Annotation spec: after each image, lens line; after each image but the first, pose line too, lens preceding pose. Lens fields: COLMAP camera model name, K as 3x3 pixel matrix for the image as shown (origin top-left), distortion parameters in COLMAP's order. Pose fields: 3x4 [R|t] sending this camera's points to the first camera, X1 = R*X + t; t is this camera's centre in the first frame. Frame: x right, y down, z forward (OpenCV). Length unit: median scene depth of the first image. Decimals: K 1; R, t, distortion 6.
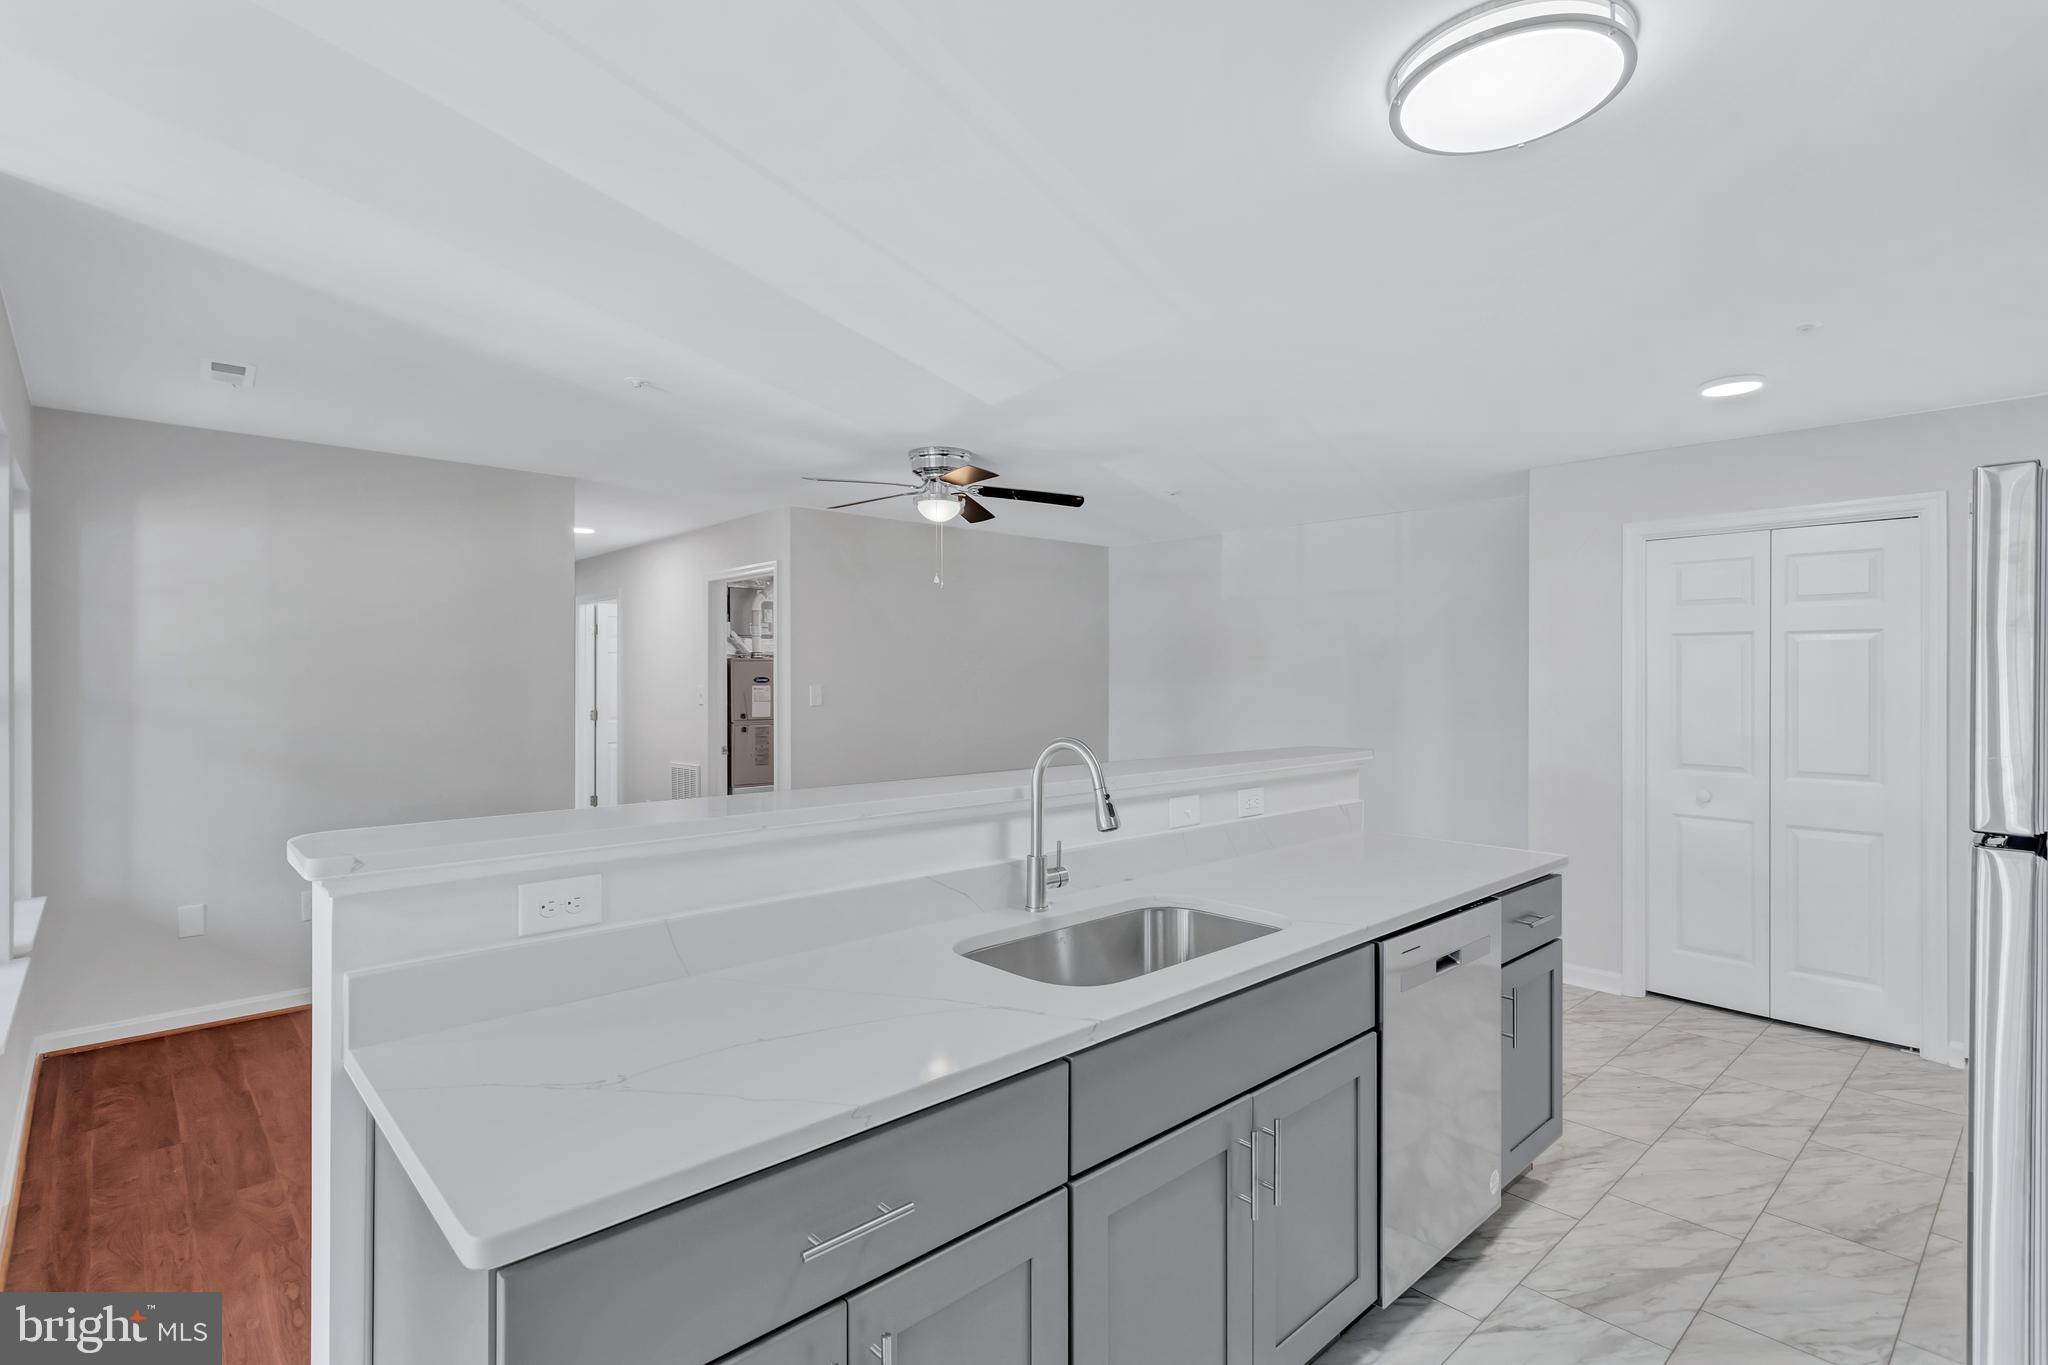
lens RADIAL K [[974.1, 0, 1022.0], [0, 974.1, 675.4], [0, 0, 1]] dist [0.004043, 0.001400]
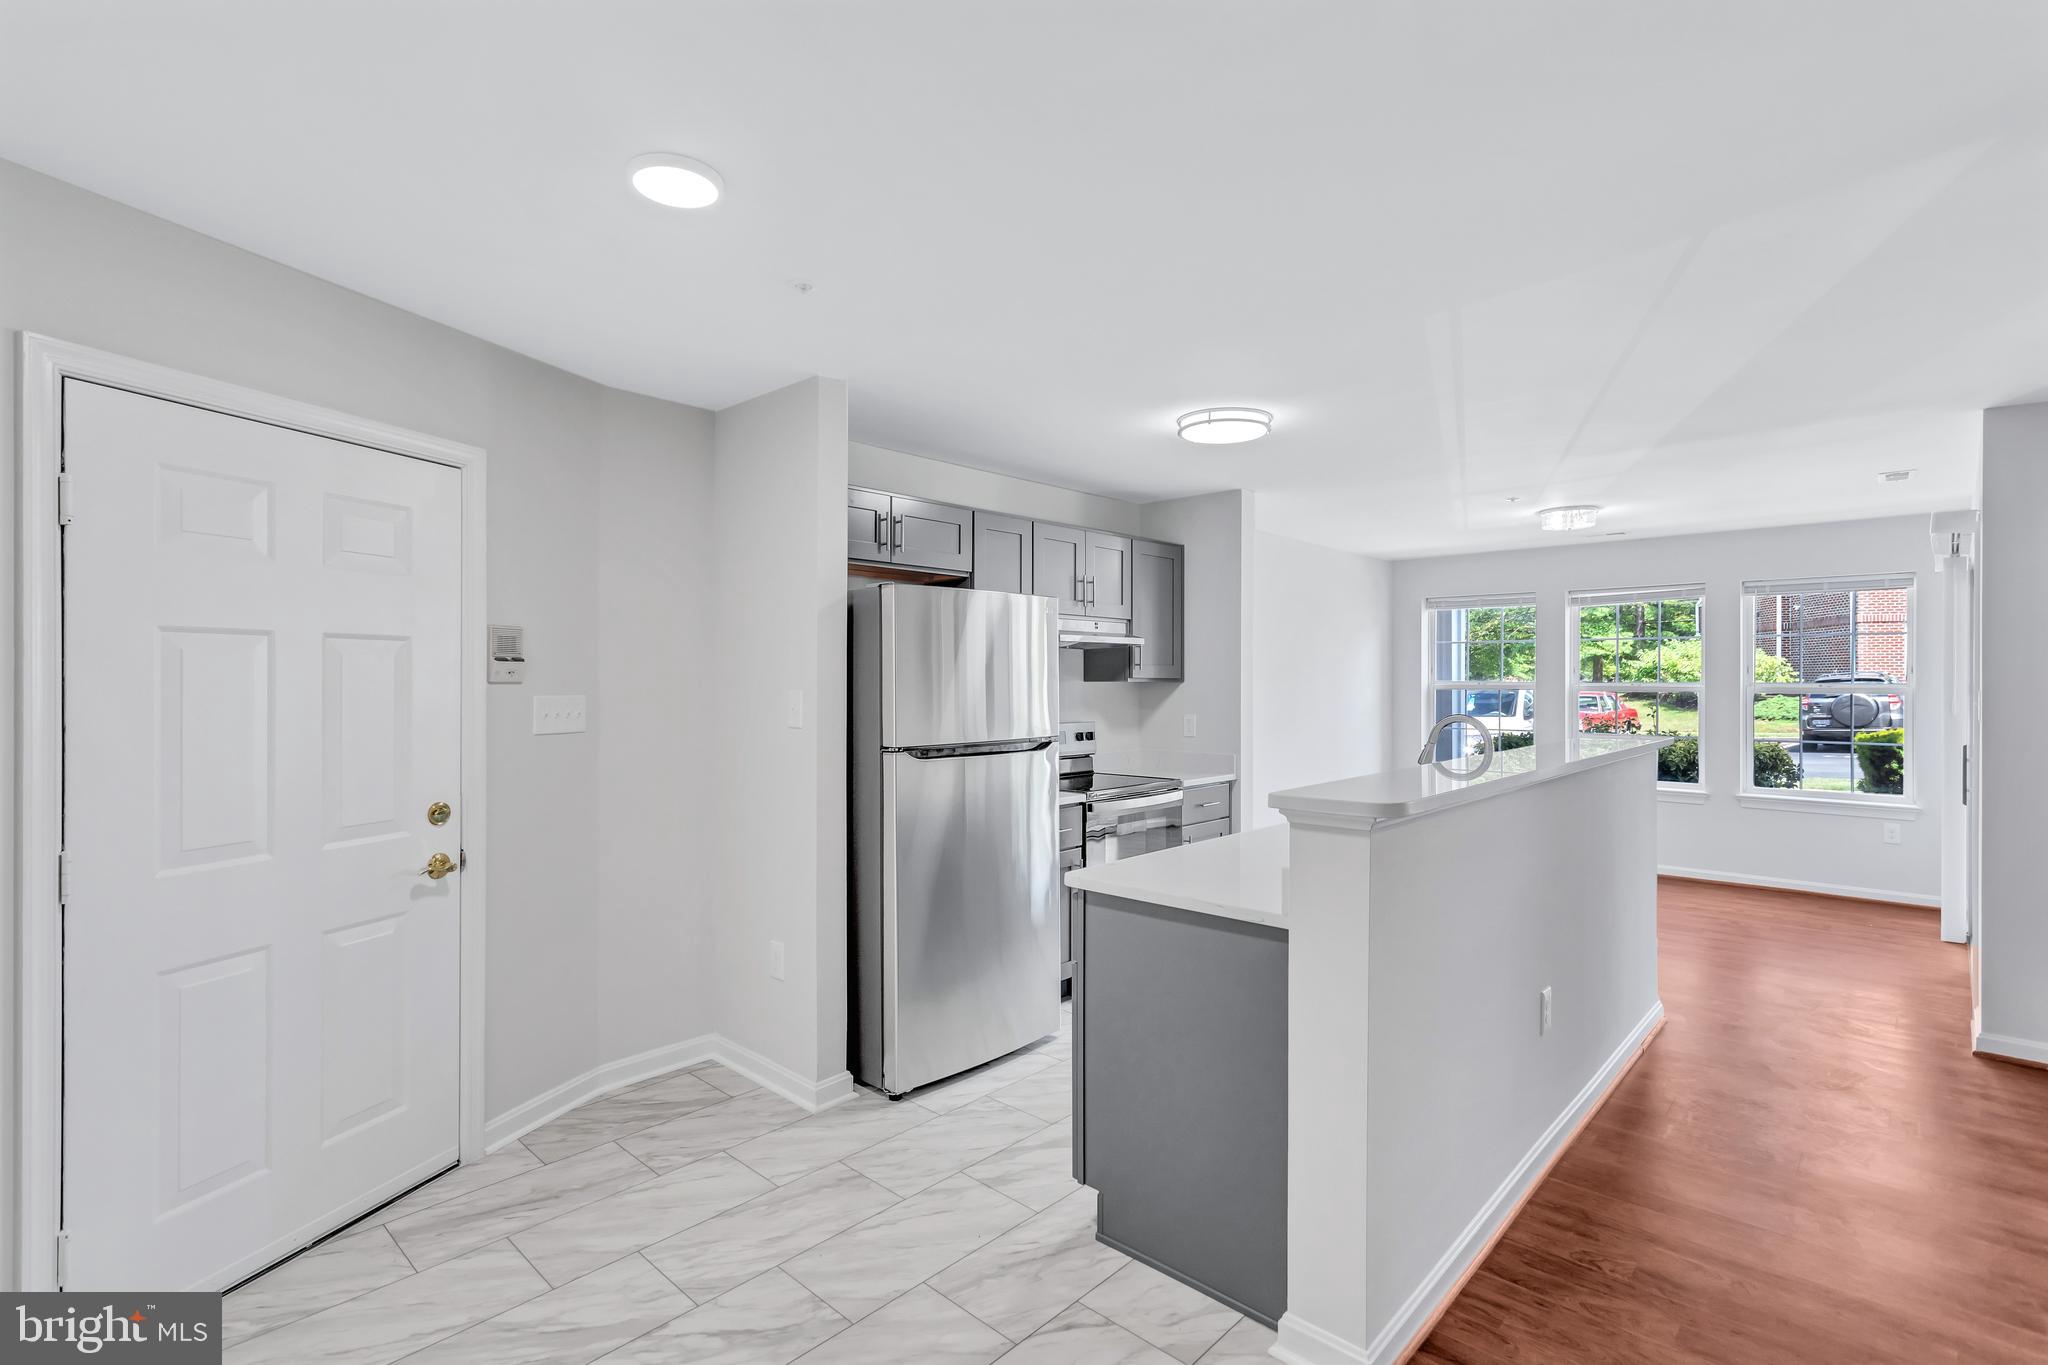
lens RADIAL K [[945.8, 0, 980.2], [0, 945.8, 673.4], [0, 0, 1]] dist [-0.000657, 0.000069]
pose [[-0.999164, -0.000346, -0.040889, 0.586294], [-0.000070, 0.999977, -0.006761, 0.004191], [0.040890, -0.006752, -0.999141, 1.624754]]
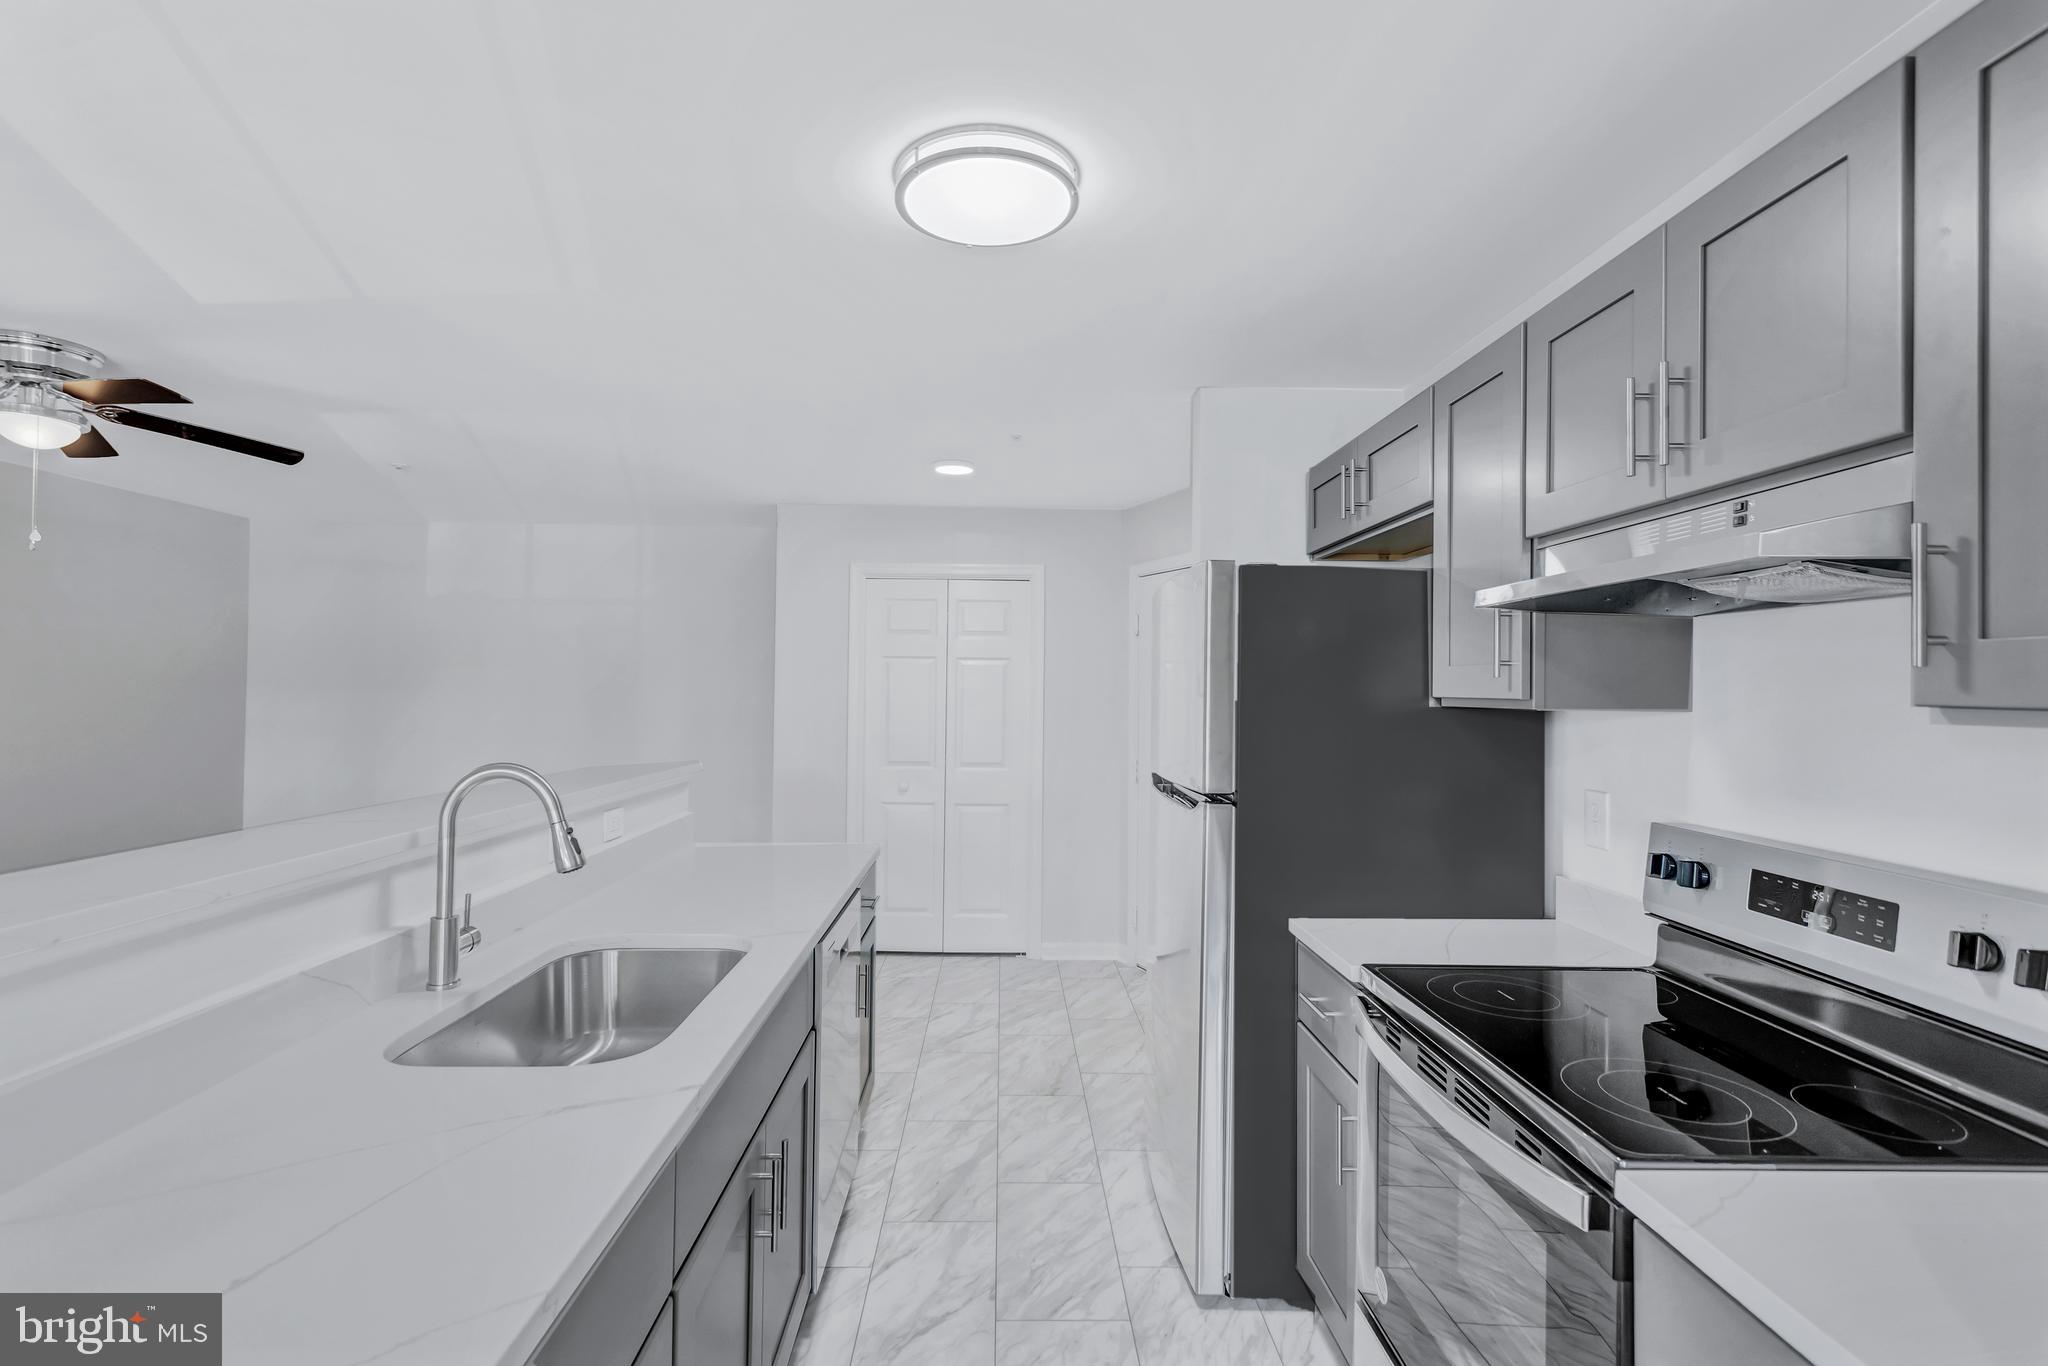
lens RADIAL K [[955.6, 0, 1012.9], [0, 955.6, 673.8], [0, 0, 1]] dist [0.000224, 0.000412]
pose [[0.662752, 0.020908, 0.748547, -0.173327], [-0.011247, 0.999775, -0.017968, -0.000575], [-0.748755, 0.003489, 0.662838, 0.101160]]
